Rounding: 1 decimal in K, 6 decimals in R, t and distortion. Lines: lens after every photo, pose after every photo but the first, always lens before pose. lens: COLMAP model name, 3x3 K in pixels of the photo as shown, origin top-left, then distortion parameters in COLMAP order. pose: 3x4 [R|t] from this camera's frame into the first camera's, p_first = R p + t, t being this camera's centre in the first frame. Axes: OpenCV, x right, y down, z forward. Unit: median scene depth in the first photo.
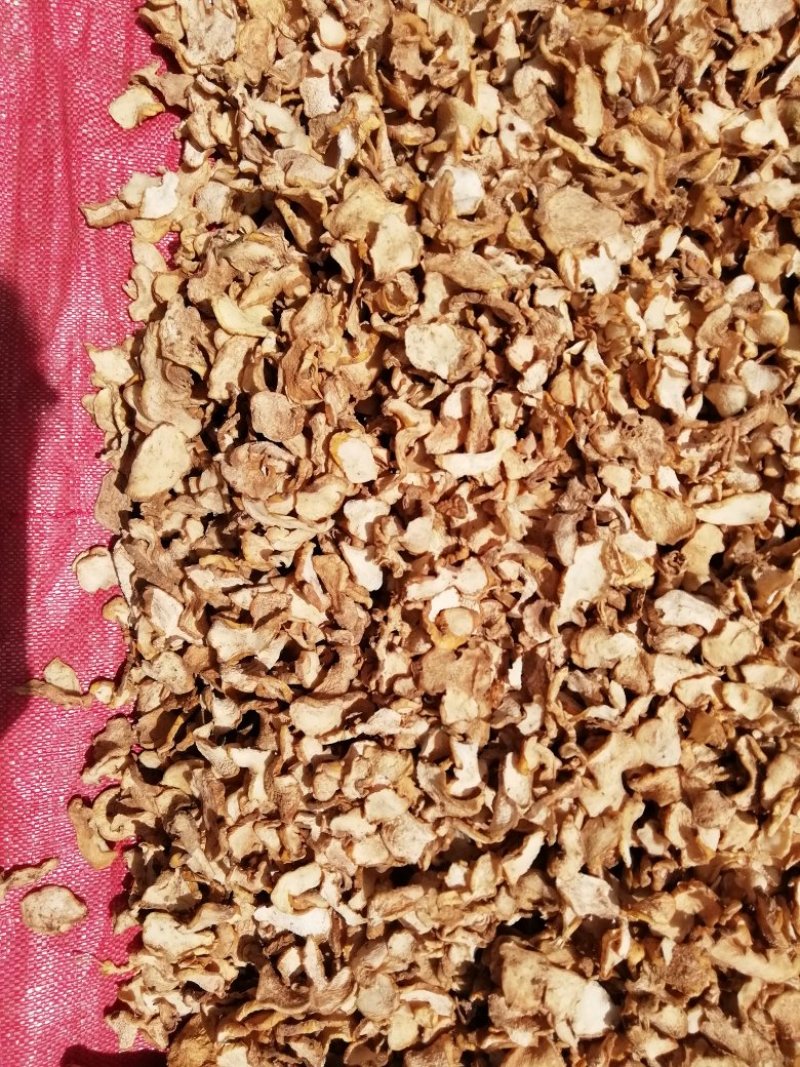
lens RADIAL K [[750.2, 0, 400.0], [0, 750.2, 533.5], [0, 0, 1]] dist [0.007024, 0.013080]
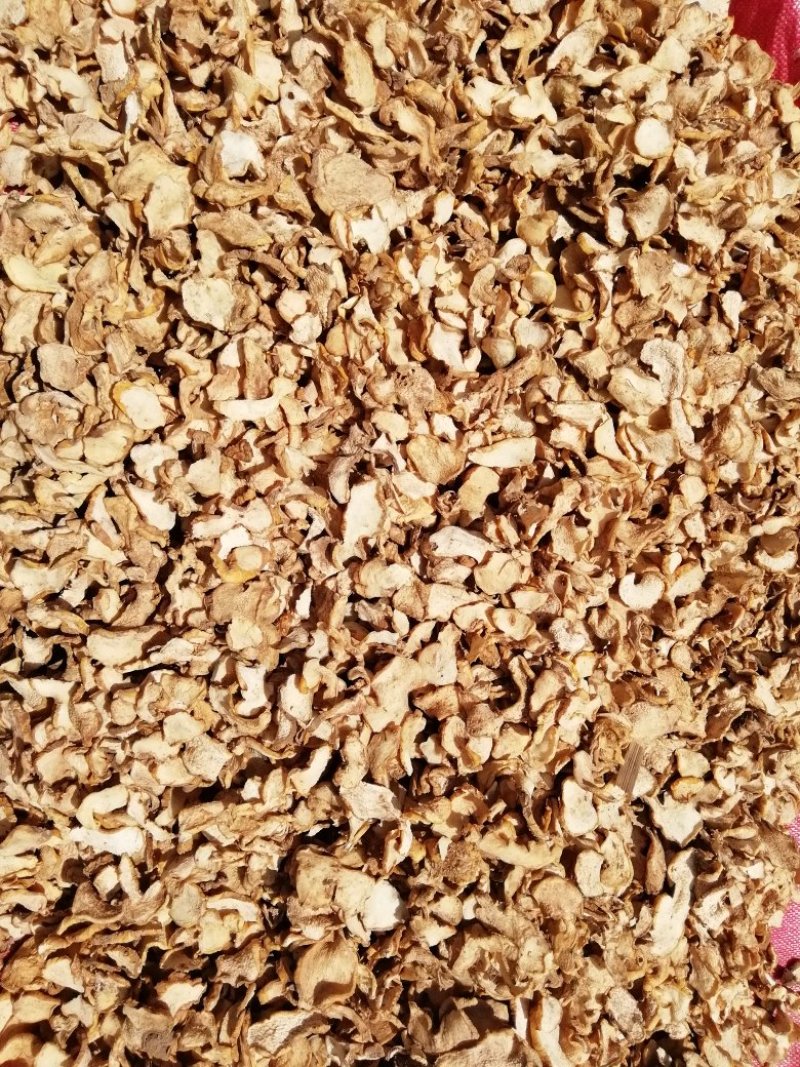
lens RADIAL K [[736.9, 0, 400.0], [0, 736.9, 533.5], [0, 0, 1]] dist [0.015629, -0.002941]
pose [[0.997898, -0.019213, 0.061898, 0.228237], [0.017742, 0.999549, 0.024232, 0.059801], [-0.062336, -0.023083, 0.997788, -0.075642]]
